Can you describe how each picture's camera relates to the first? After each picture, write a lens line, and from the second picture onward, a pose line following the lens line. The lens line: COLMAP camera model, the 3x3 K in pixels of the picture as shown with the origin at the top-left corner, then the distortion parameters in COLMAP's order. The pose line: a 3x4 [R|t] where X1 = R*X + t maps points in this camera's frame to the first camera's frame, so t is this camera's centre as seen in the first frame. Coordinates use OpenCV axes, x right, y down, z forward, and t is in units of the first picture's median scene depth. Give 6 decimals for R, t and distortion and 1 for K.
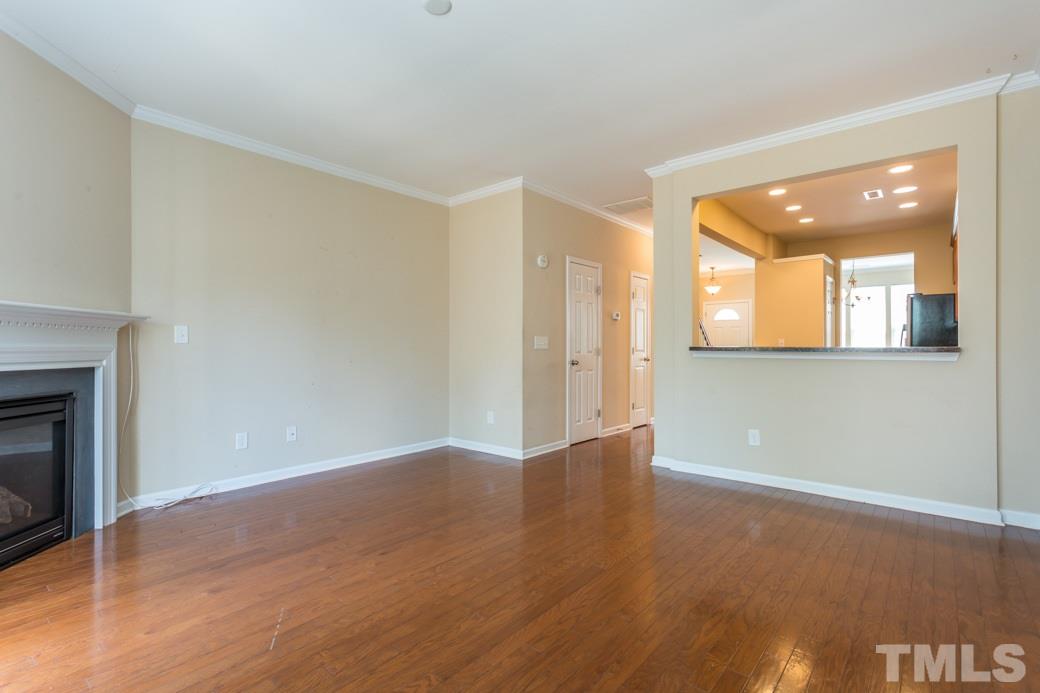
lens RADIAL K [[494.7, 0, 520.4], [0, 494.7, 346.7], [0, 0, 1]] dist [-0.003672, 0.003500]
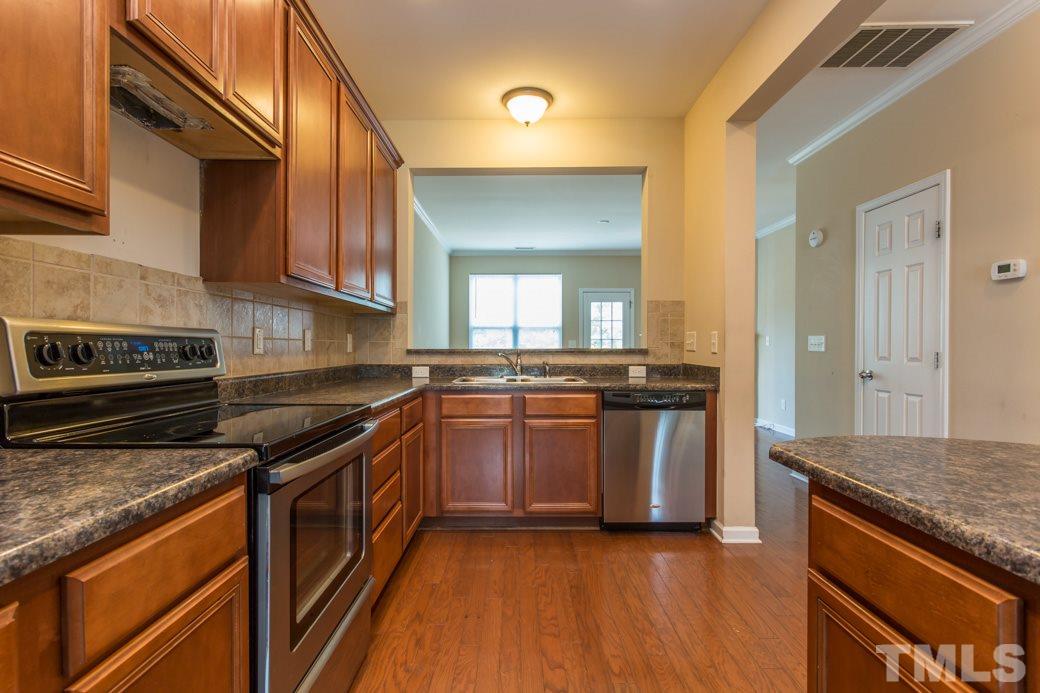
lens RADIAL K [[494.7, 0, 509.1], [0, 494.7, 350.4], [0, 0, 1]] dist [-0.003672, 0.003500]
pose [[-0.773073, 0.010740, -0.634226, 0.825266], [0.005807, 0.999935, 0.009855, -0.006848], [0.634290, 0.003936, -0.773085, 1.175871]]
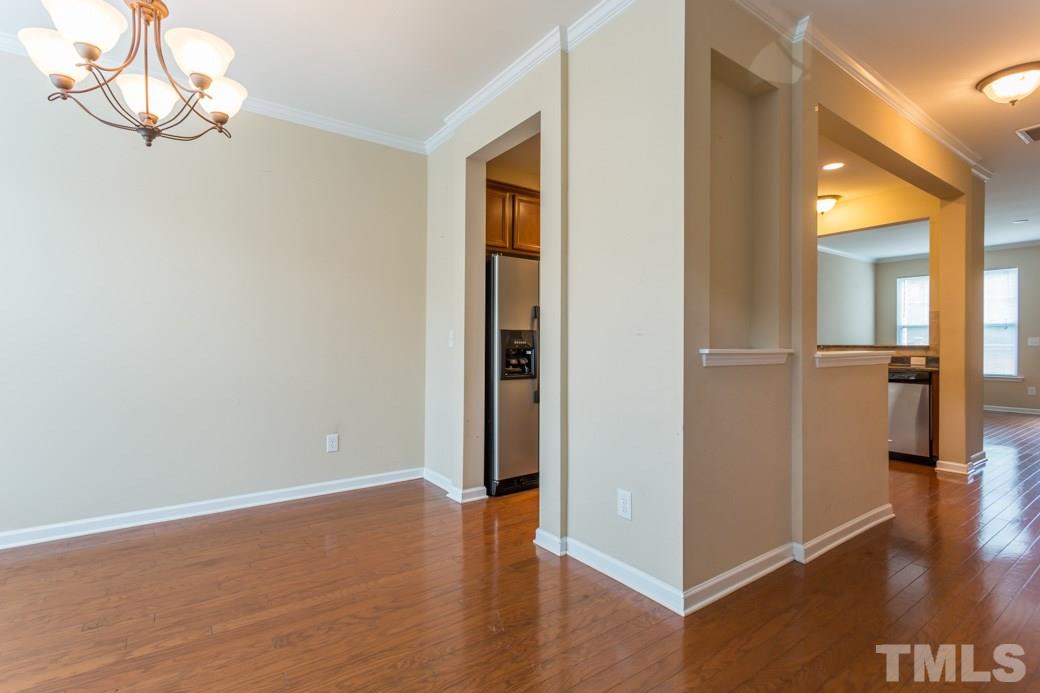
lens RADIAL K [[494.7, 0, 513.9], [0, 494.7, 348.0], [0, 0, 1]] dist [-0.003672, 0.003500]
pose [[-0.962787, -0.004417, 0.270226, 0.770201], [-0.001611, 0.999942, 0.010603, -0.005209], [-0.270257, 0.009774, -0.962739, 1.898427]]
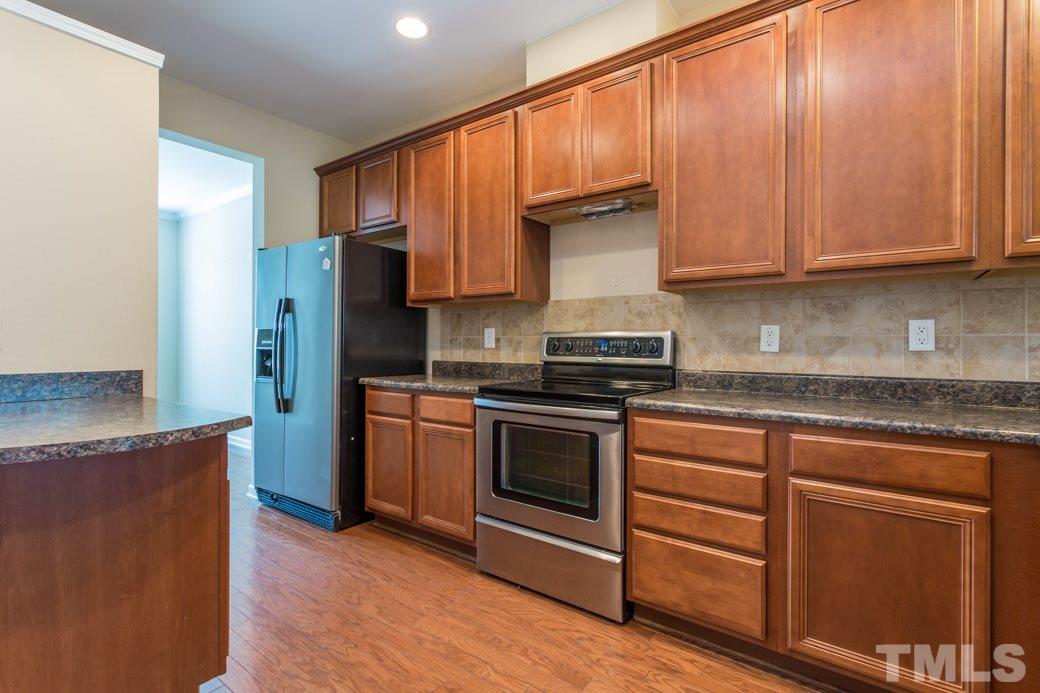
lens RADIAL K [[494.7, 0, 499.0], [0, 494.7, 342.1], [0, 0, 1]] dist [-0.003672, 0.003500]
pose [[-0.022887, 0.008995, 0.999698, 0.323430], [-0.006161, 0.999939, -0.009138, -0.003725], [-0.999719, -0.006368, -0.022830, 0.954099]]
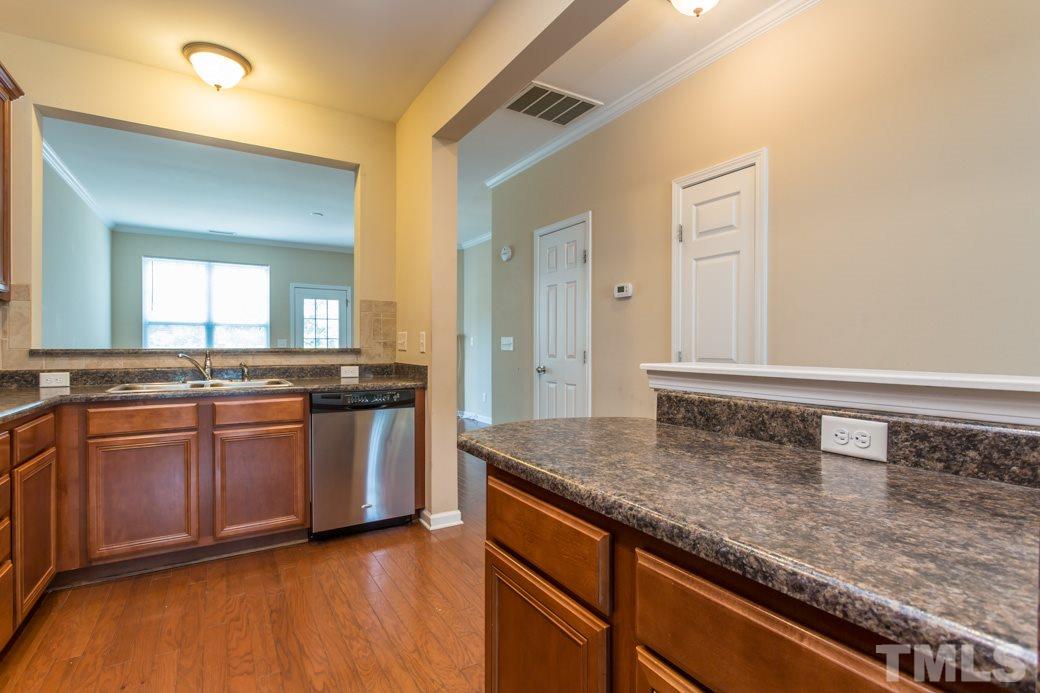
lens RADIAL K [[494.7, 0, 510.8], [0, 494.7, 348.8], [0, 0, 1]] dist [-0.003672, 0.003500]
pose [[-0.324291, 0.009970, -0.945905, 0.817683], [0.002394, 0.999950, 0.009718, -0.006821], [0.945954, 0.000887, -0.324298, 1.182777]]
